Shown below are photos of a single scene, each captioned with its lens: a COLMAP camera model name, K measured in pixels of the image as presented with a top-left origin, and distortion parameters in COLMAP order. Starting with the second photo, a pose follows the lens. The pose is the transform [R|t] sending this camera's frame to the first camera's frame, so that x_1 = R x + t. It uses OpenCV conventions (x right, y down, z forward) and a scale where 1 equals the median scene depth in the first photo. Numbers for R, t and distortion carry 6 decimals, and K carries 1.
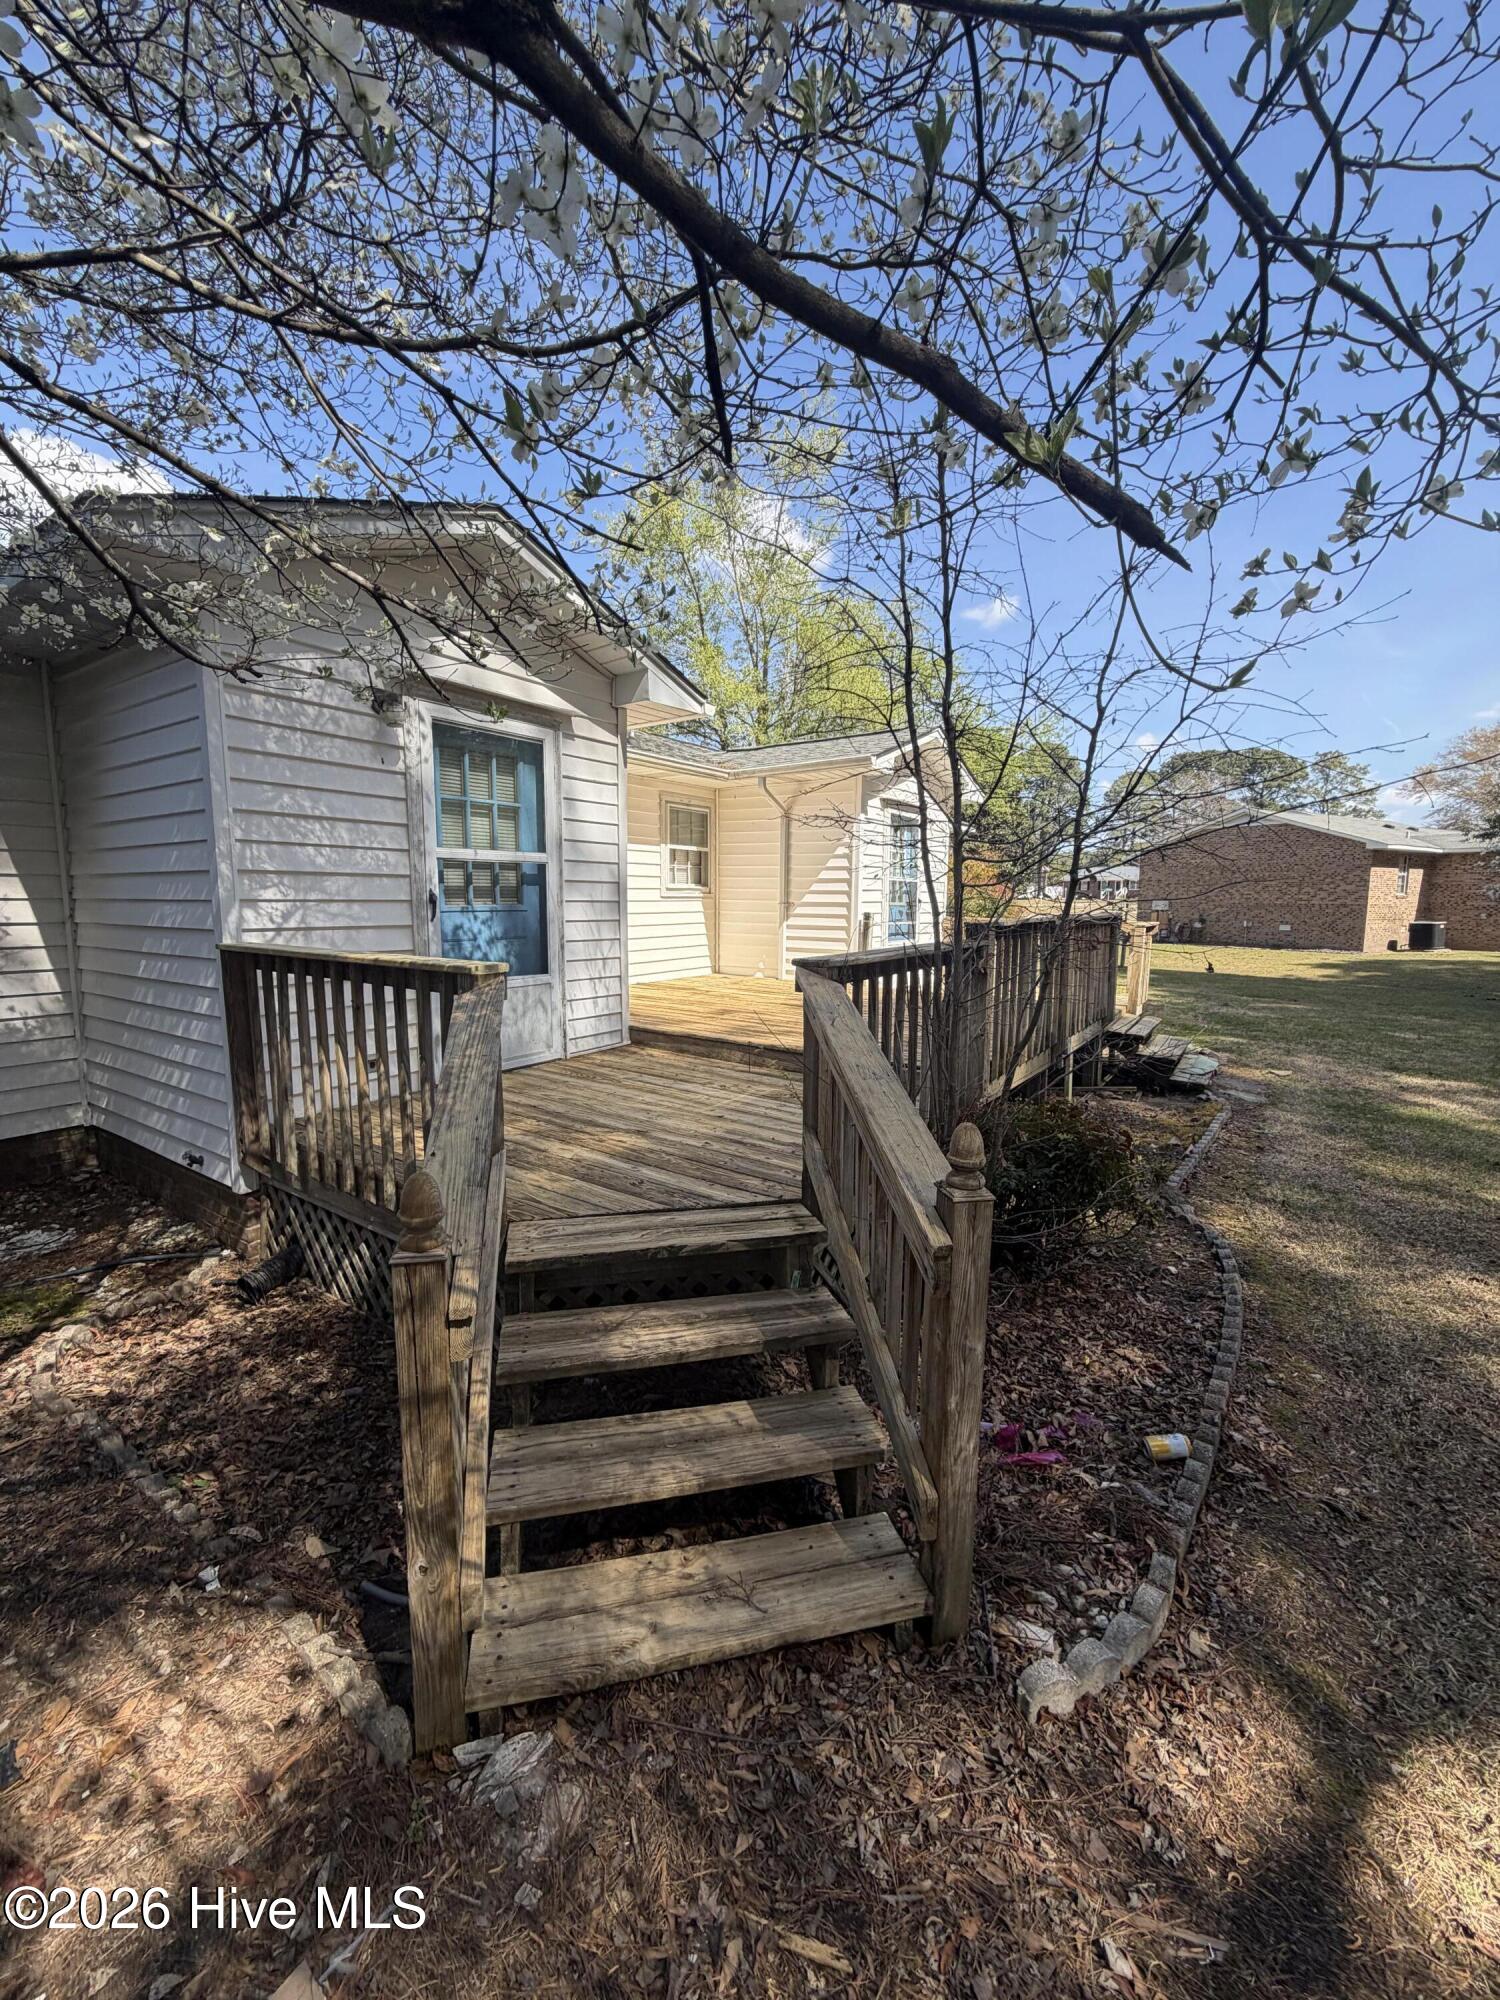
lens RADIAL K [[792.2, 0, 750.2], [0, 792.2, 999.6], [0, 0, 1]] dist [-0.008621, 0.001121]
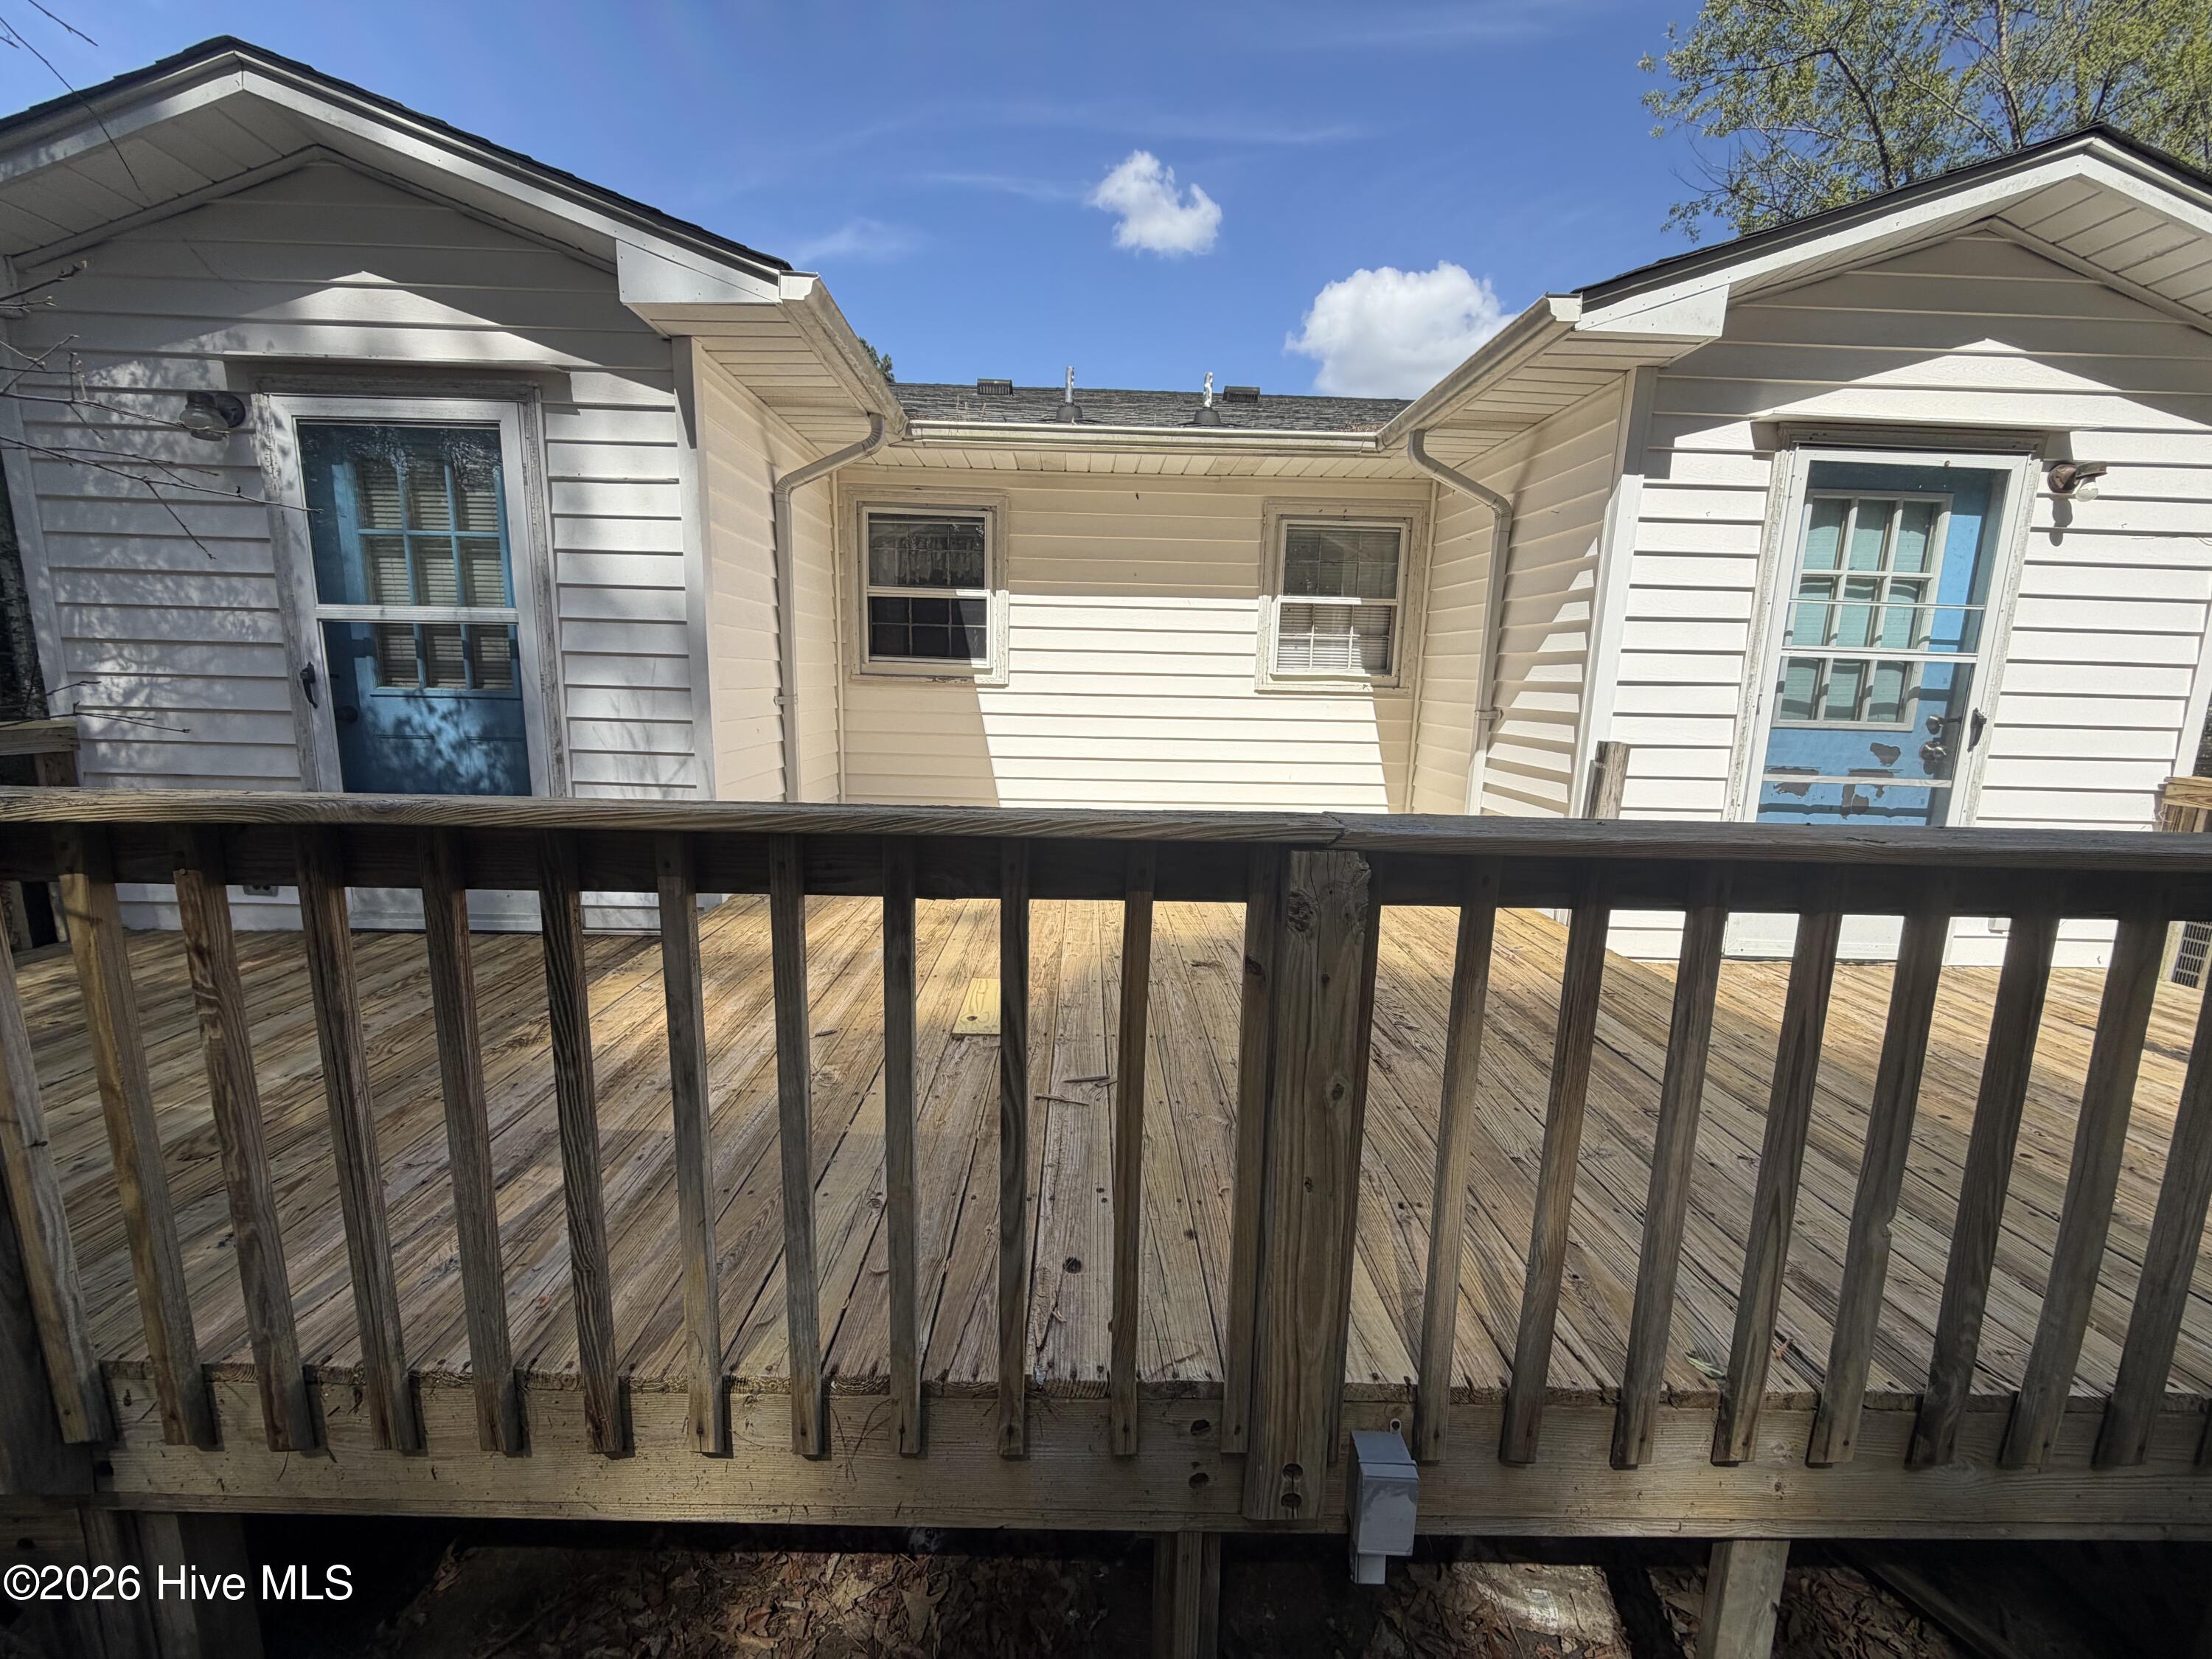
lens RADIAL K [[876.2, 0, 1107.5], [0, 876.2, 827.9], [0, 0, 1]] dist [-0.008621, 0.001121]
pose [[0.587881, 0.141696, -0.796441, 0.593160], [-0.124070, 0.988685, 0.084319, -0.129550], [0.799376, 0.049245, 0.598809, 0.972091]]
